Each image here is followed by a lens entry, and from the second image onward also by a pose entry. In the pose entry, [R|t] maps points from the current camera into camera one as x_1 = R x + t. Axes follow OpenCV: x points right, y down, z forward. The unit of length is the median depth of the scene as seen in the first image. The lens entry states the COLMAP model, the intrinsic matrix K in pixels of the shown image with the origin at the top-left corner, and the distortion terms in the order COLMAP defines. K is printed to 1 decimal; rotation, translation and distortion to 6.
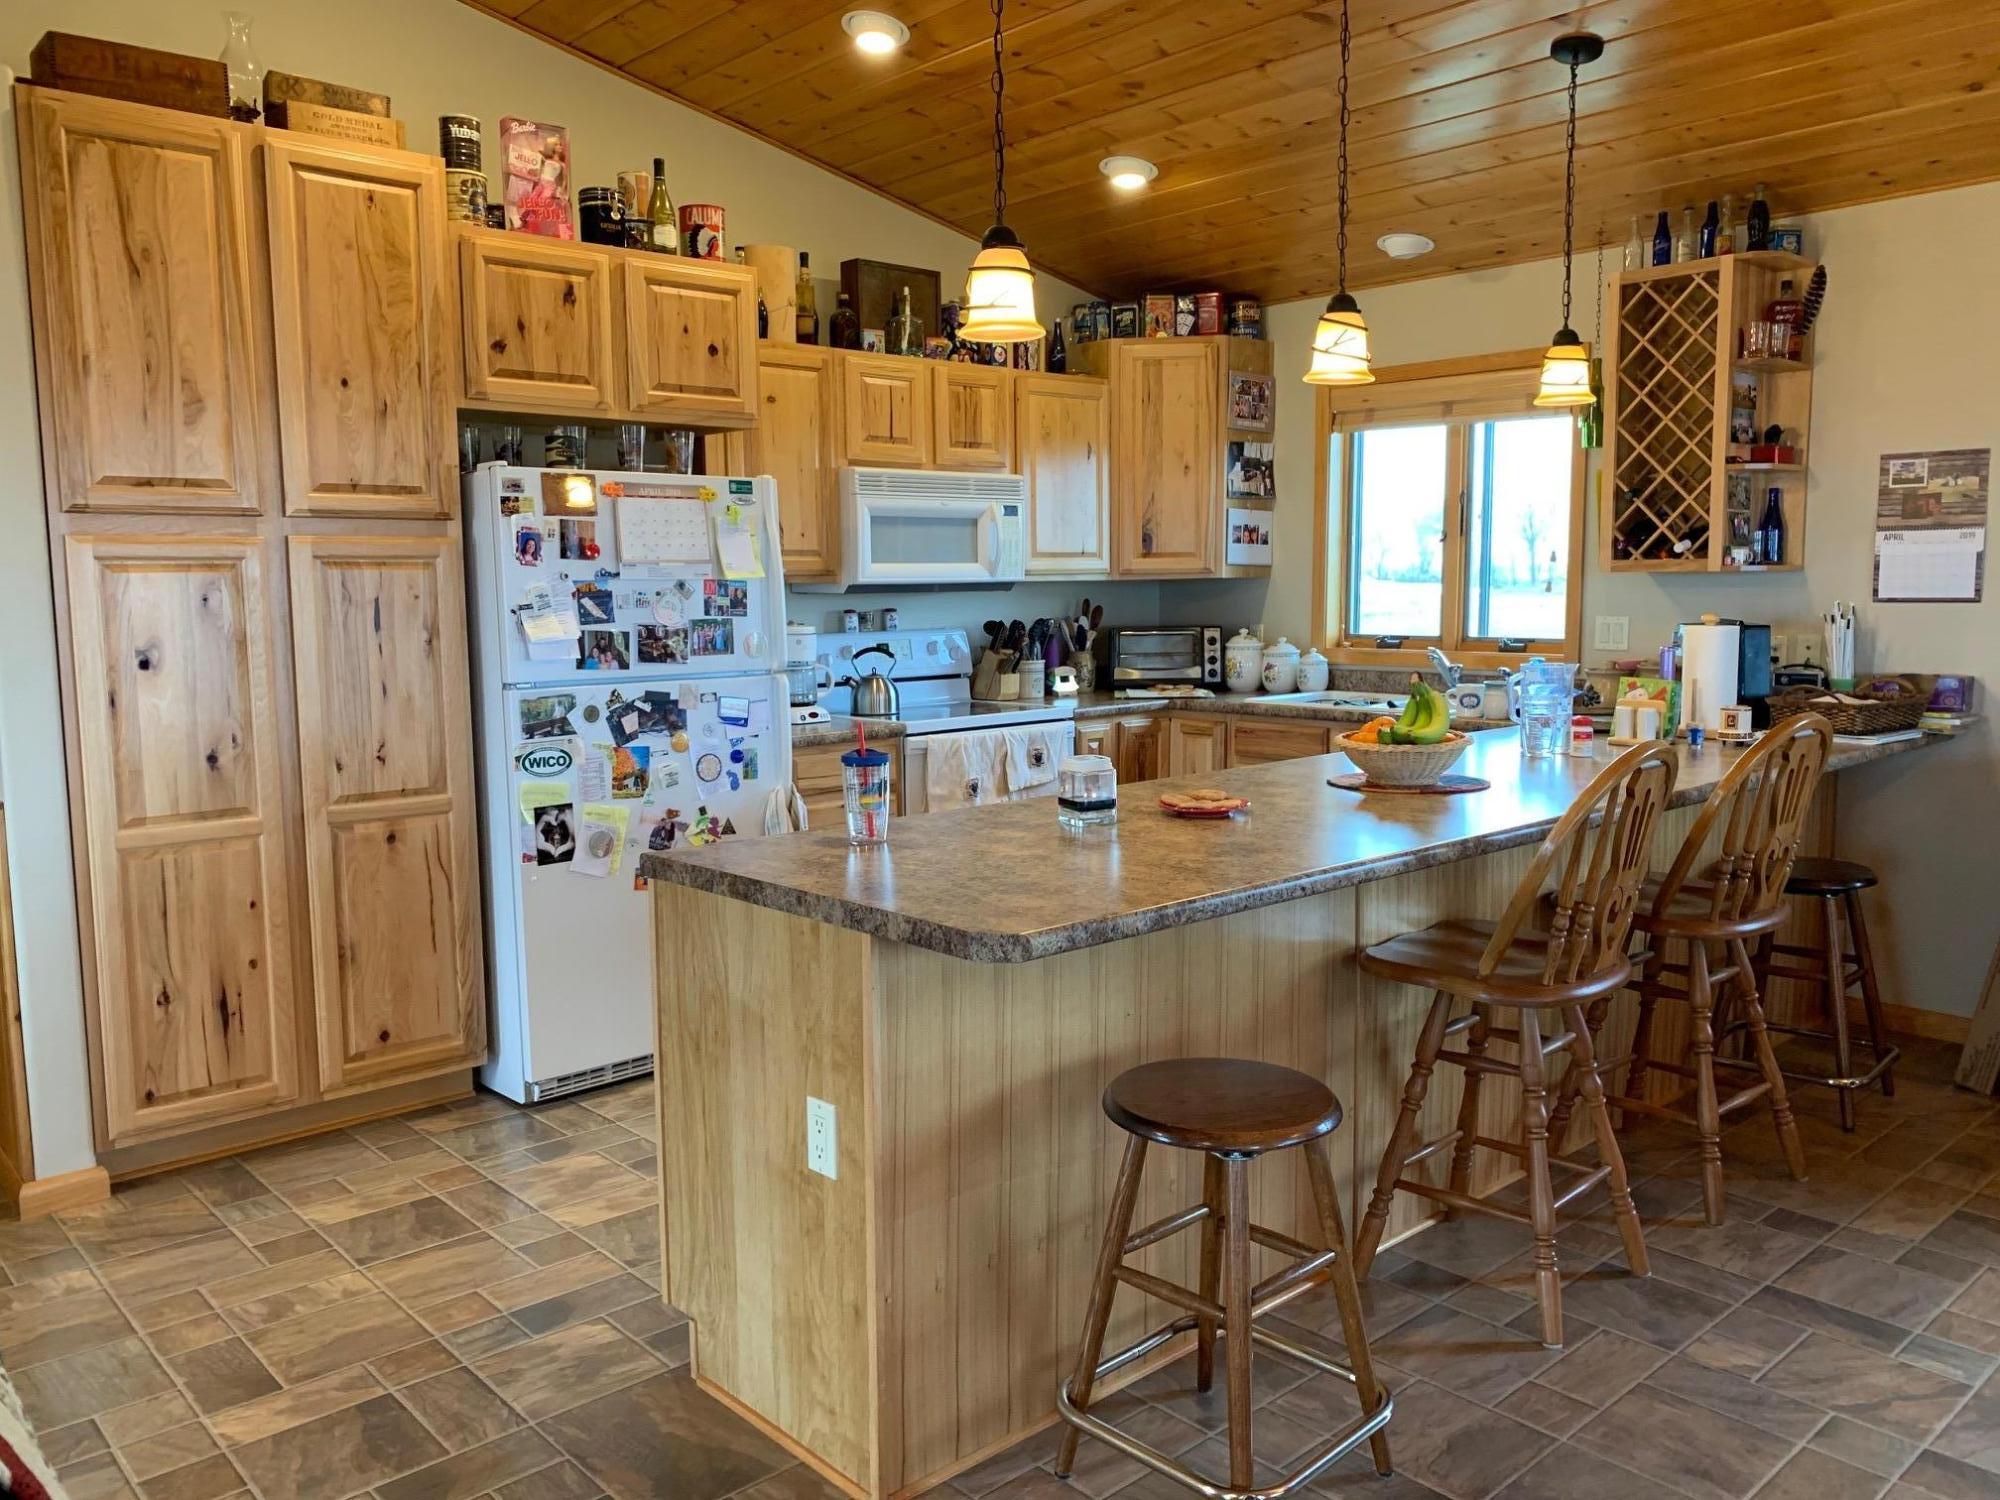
lens RADIAL K [[1547.2, 0, 987.2], [0, 1547.2, 740.2], [0, 0, 1]] dist [0.042139, -0.054318]
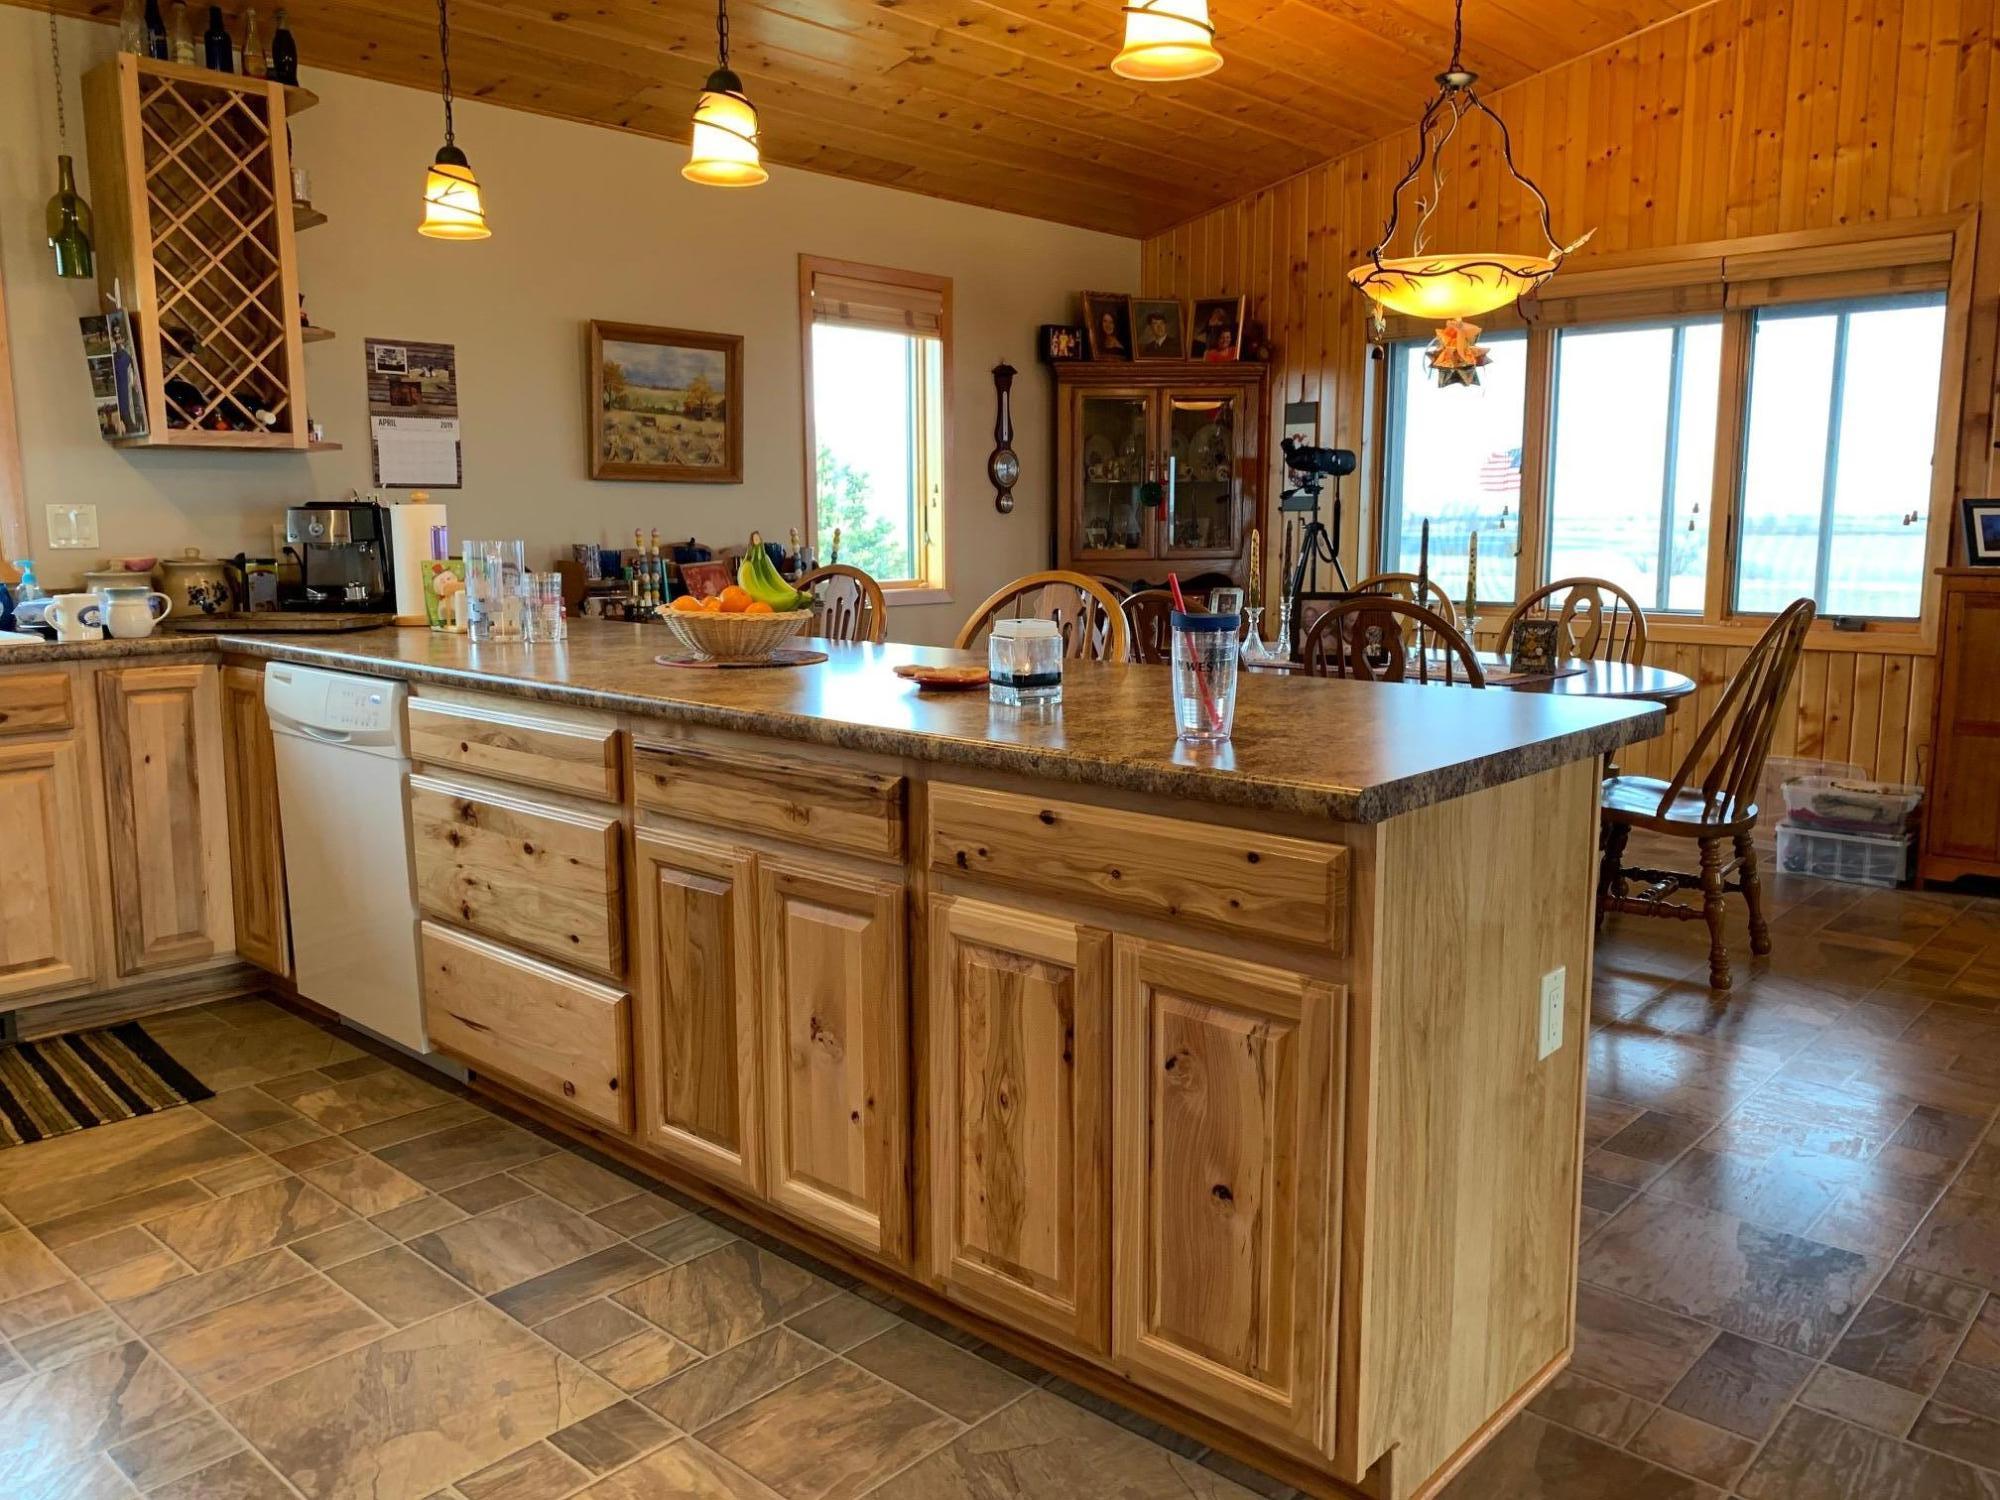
lens RADIAL K [[1547.2, 0, 1006.2], [0, 1547.2, 757.4], [0, 0, 1]] dist [0.042139, -0.054318]
pose [[-0.095815, -0.144032, 0.984923, -0.527677], [0.109206, 0.981982, 0.154226, -0.031906], [-0.989391, 0.122336, -0.078359, 0.777176]]
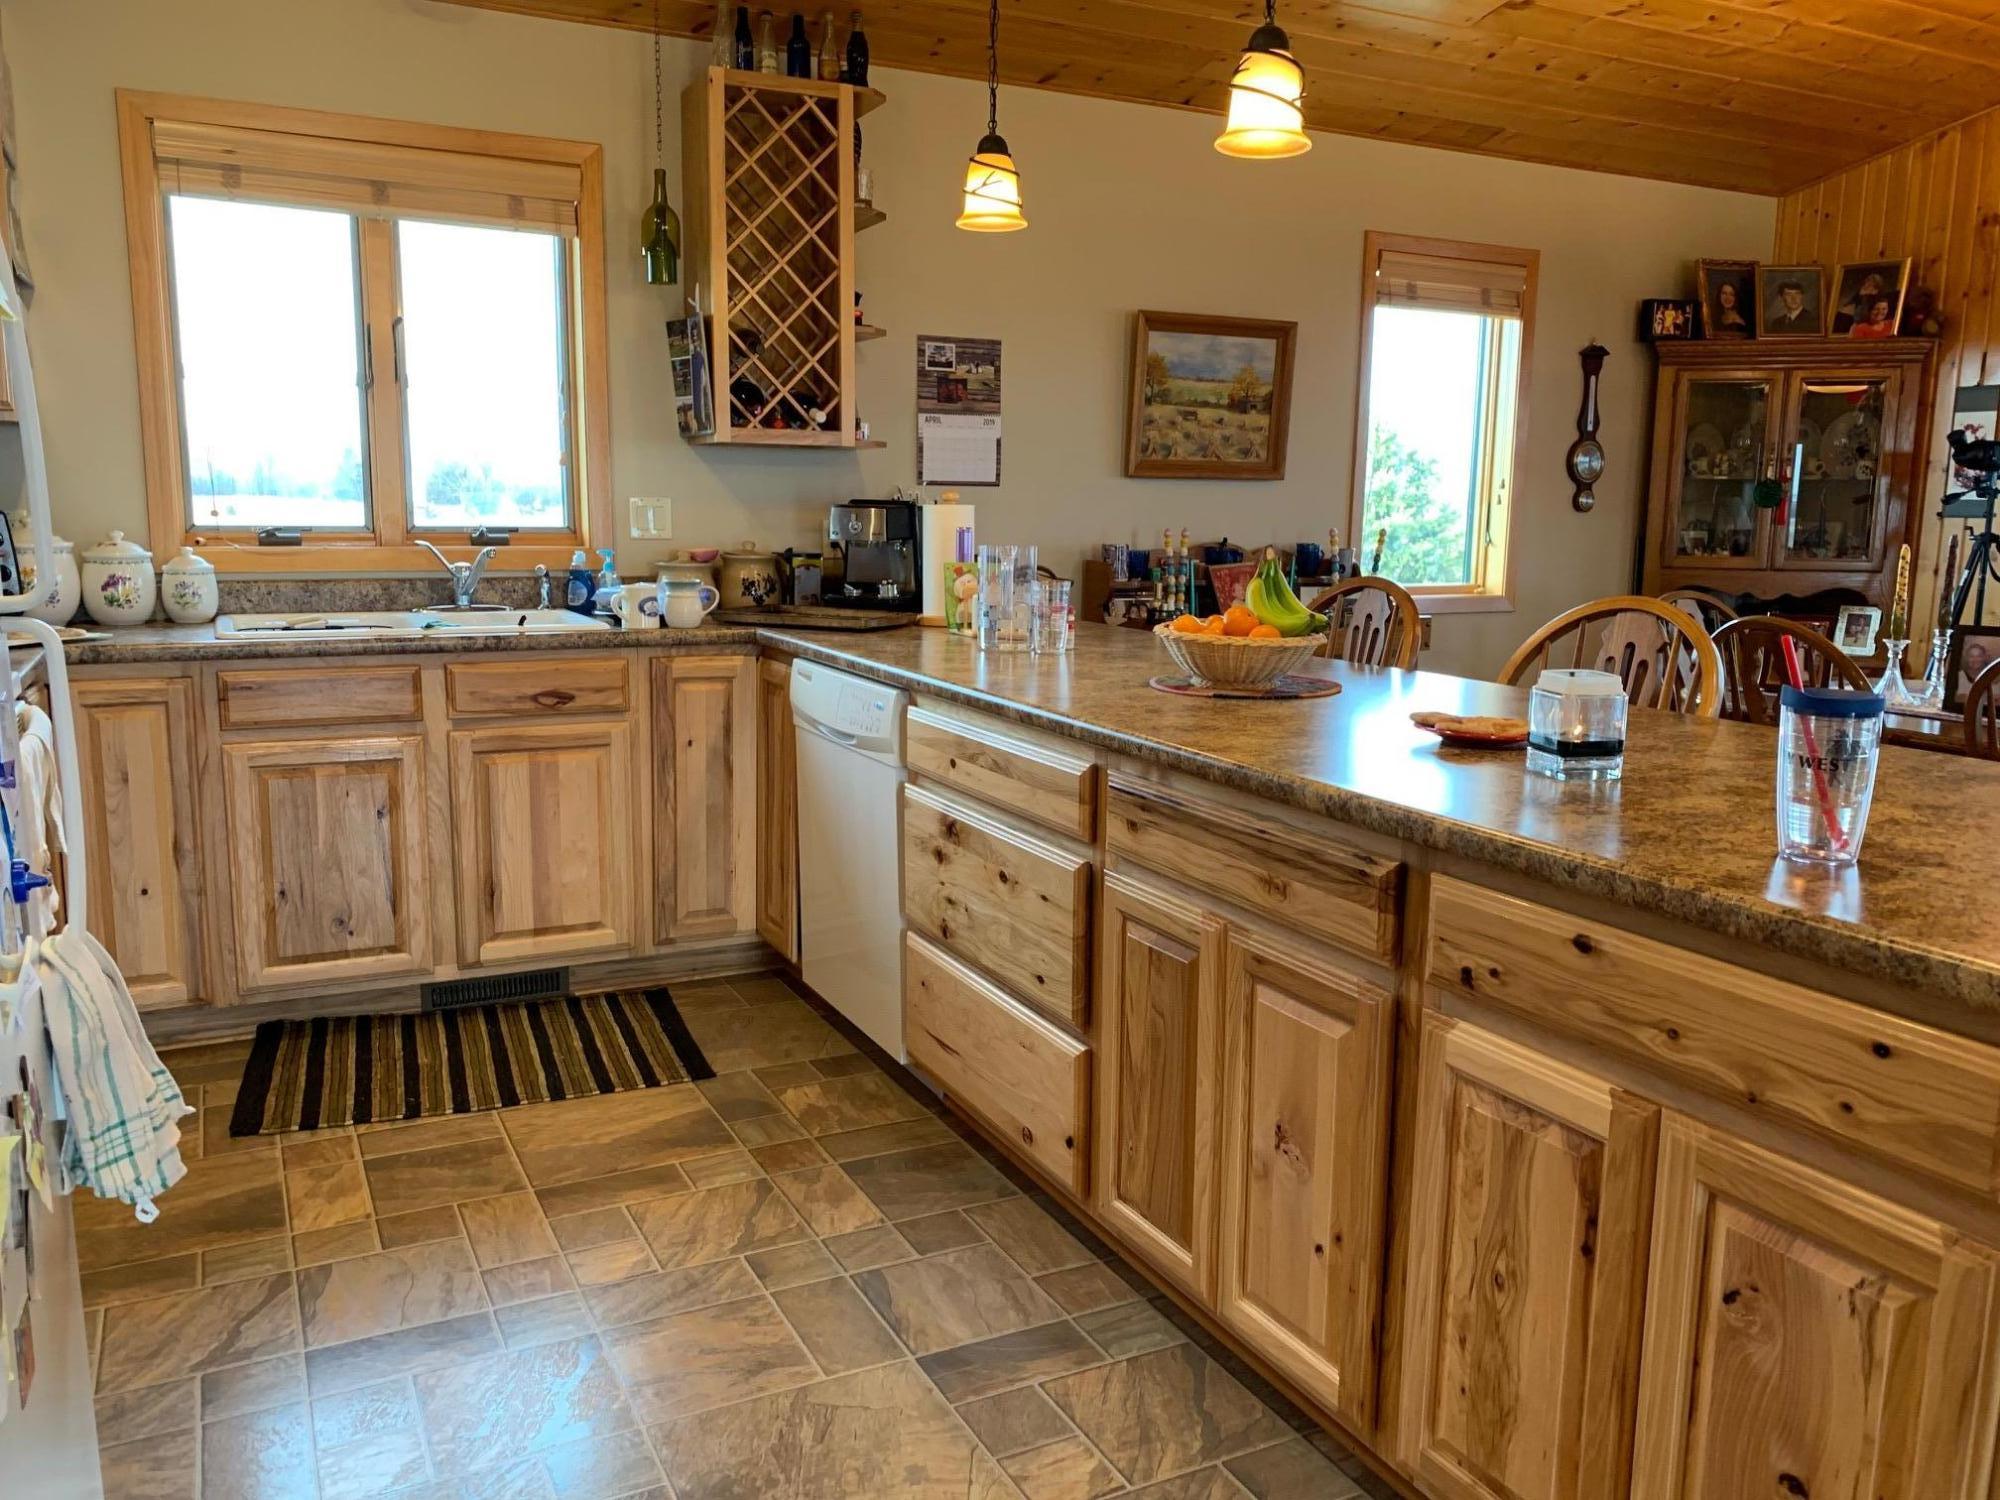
lens RADIAL K [[1547.2, 0, 1006.6], [0, 1547.2, 761.8], [0, 0, 1]] dist [0.042139, -0.054318]
pose [[0.257085, -0.150594, 0.954583, -0.446703], [0.086942, 0.987382, 0.132353, -0.042881], [-0.962470, 0.048967, 0.266934, 0.760765]]
